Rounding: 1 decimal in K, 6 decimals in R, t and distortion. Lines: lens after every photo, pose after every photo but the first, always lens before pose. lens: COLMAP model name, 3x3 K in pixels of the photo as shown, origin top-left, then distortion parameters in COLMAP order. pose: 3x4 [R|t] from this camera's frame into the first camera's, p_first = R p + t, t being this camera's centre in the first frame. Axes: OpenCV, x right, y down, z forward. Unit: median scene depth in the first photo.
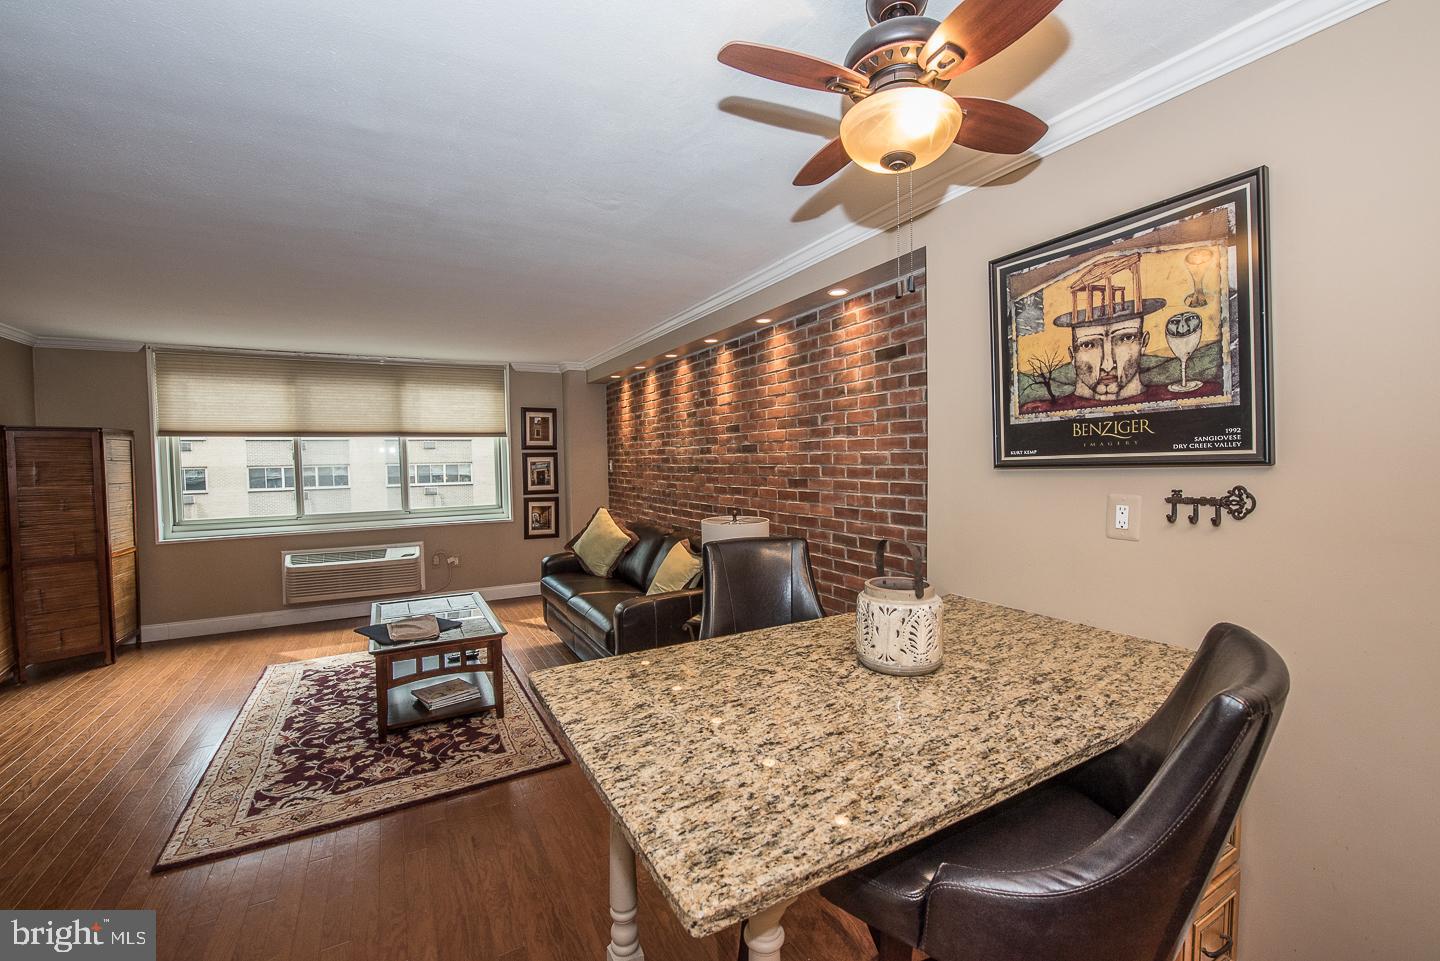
lens RADIAL K [[595.7, 0, 720.0], [0, 595.7, 480.5], [0, 0, 1]] dist [-0.016720, -0.000085]
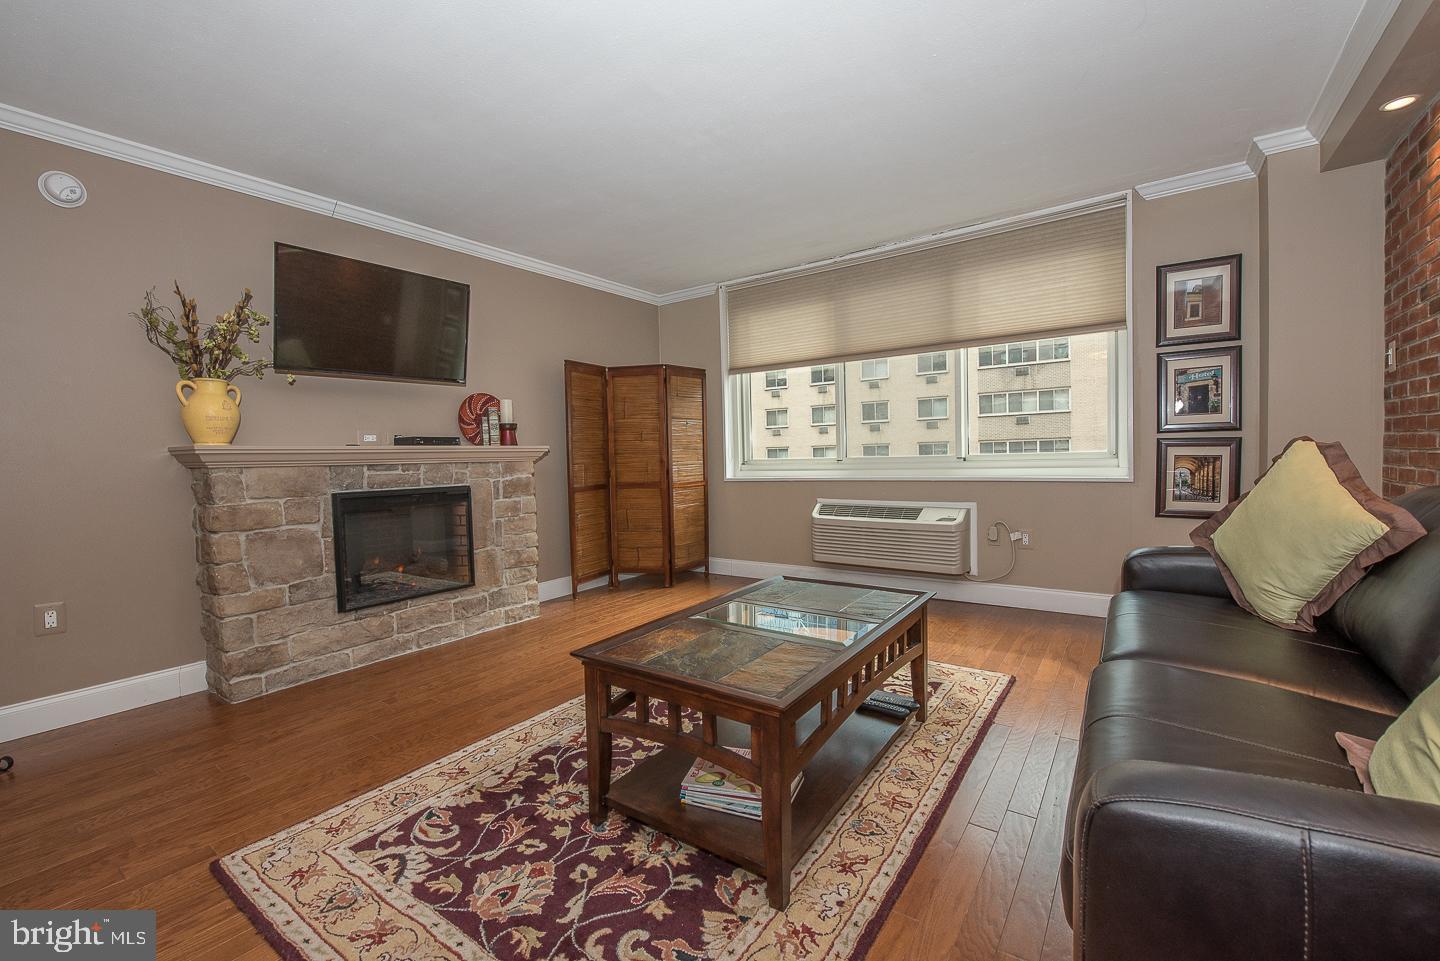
lens RADIAL K [[595.7, 0, 720.0], [0, 595.7, 480.5], [0, 0, 1]] dist [-0.016720, -0.000085]
pose [[0.426383, 0.046600, -0.903342, -0.026482], [-0.012815, 0.998883, 0.045480, 0.068824], [0.904452, -0.007816, 0.426504, 0.610337]]
